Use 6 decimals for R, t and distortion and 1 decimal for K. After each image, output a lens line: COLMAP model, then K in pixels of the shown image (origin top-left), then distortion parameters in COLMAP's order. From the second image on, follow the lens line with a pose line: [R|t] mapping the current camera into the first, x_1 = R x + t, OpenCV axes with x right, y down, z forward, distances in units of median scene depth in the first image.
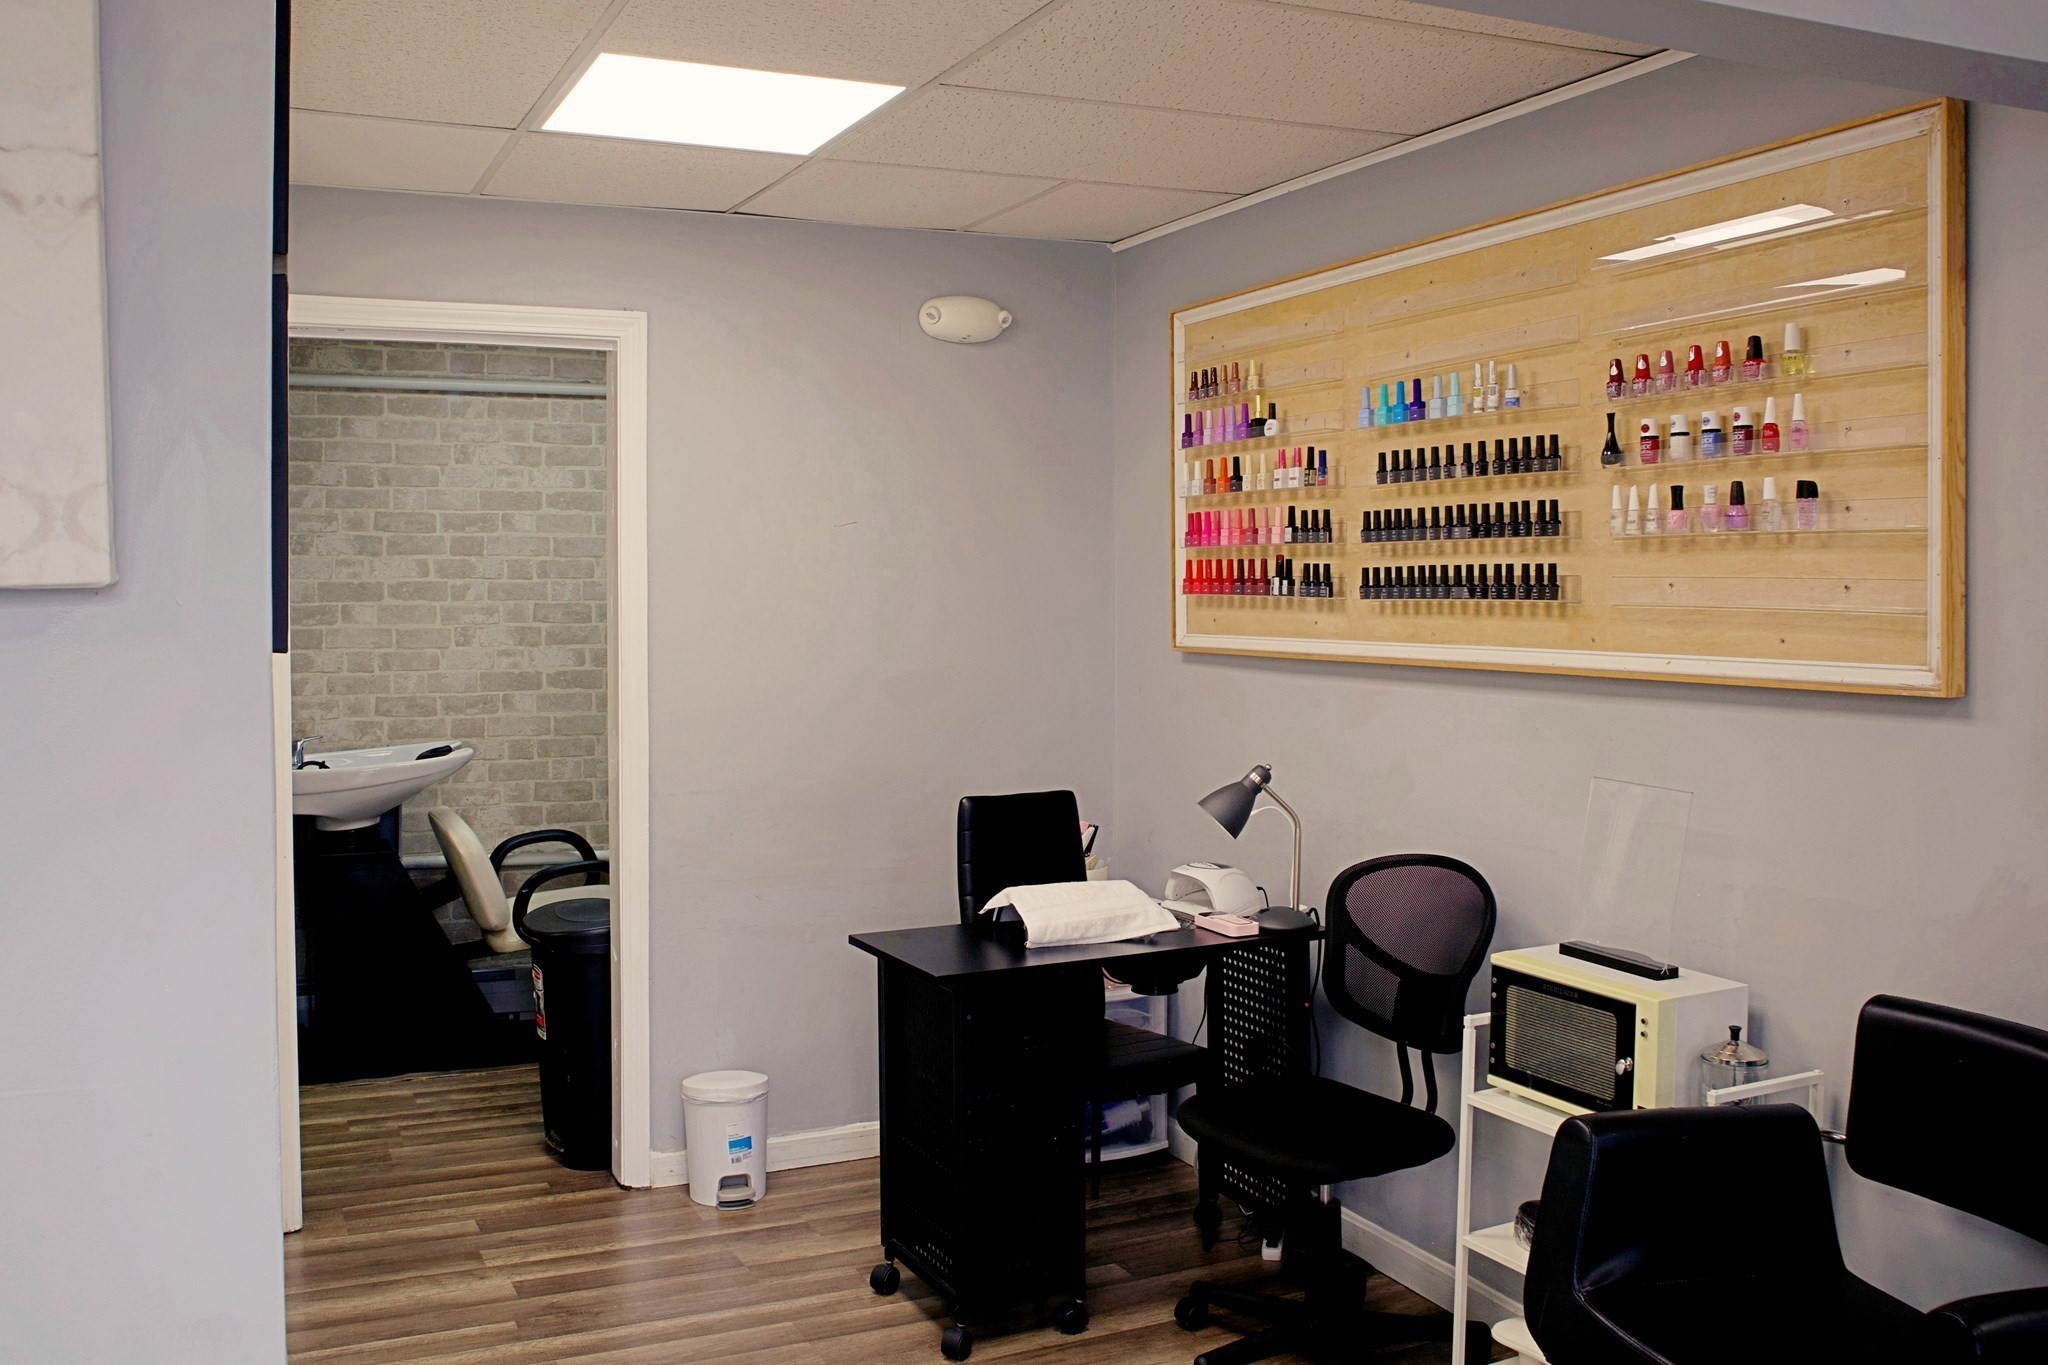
lens RADIAL K [[1903.3, 0, 1022.1], [0, 1903.3, 659.1], [0, 0, 1]] dist [-0.184193, 0.359773]
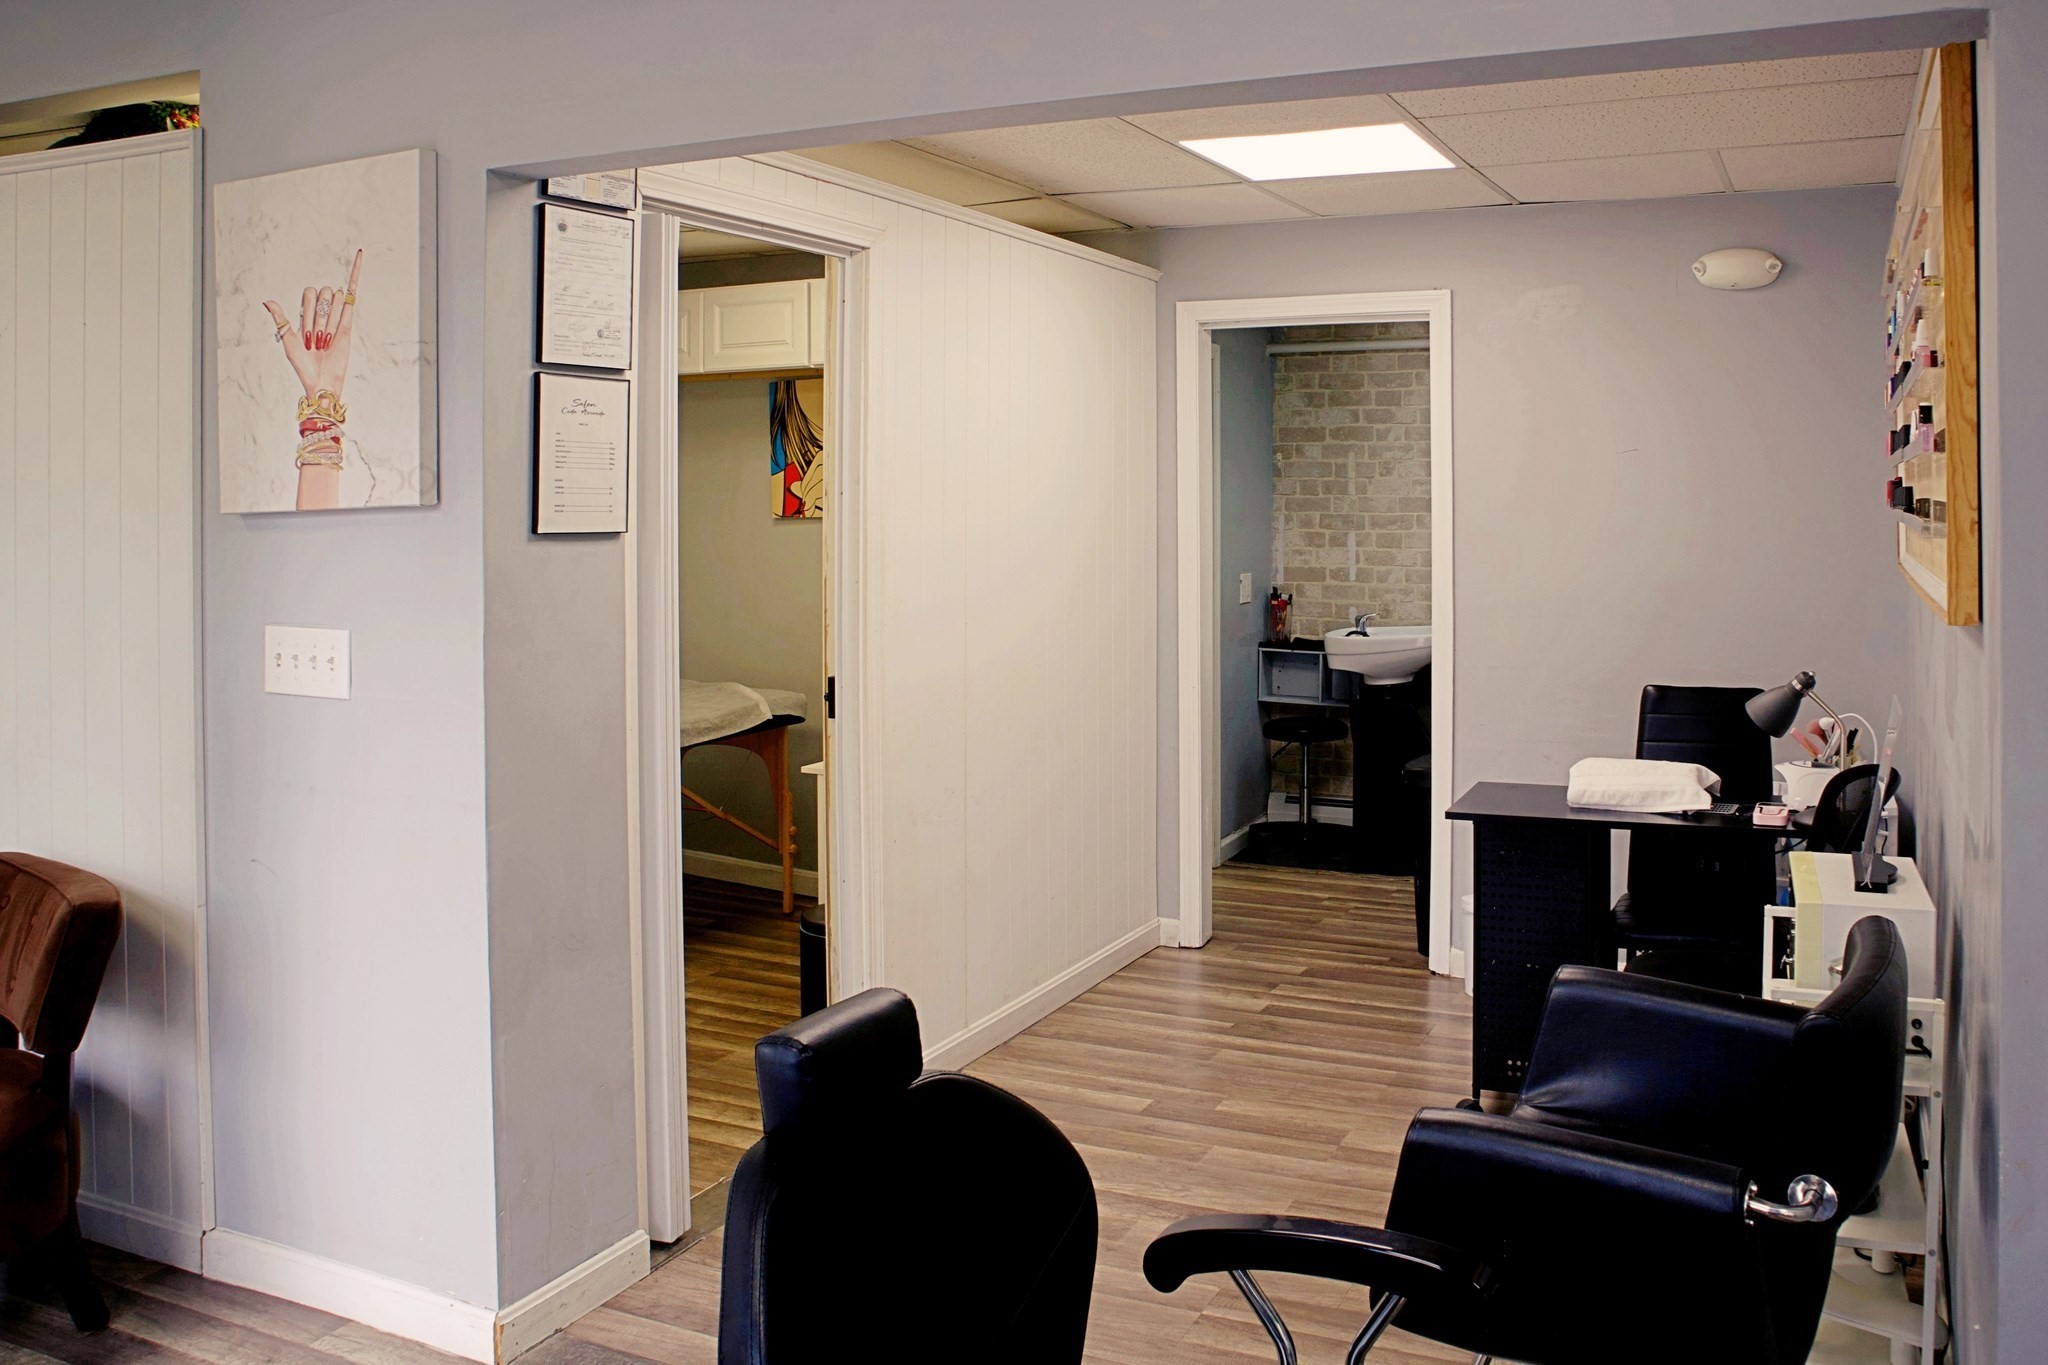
lens RADIAL K [[1695.8, 0, 1030.0], [0, 1695.8, 555.5], [0, 0, 1]] dist [-0.121247, 0.110012]
pose [[0.652506, 0.028072, -0.757264, 0.486533], [-0.030976, 0.999466, 0.010360, -0.006080], [0.757150, 0.016697, 0.653027, 0.037591]]
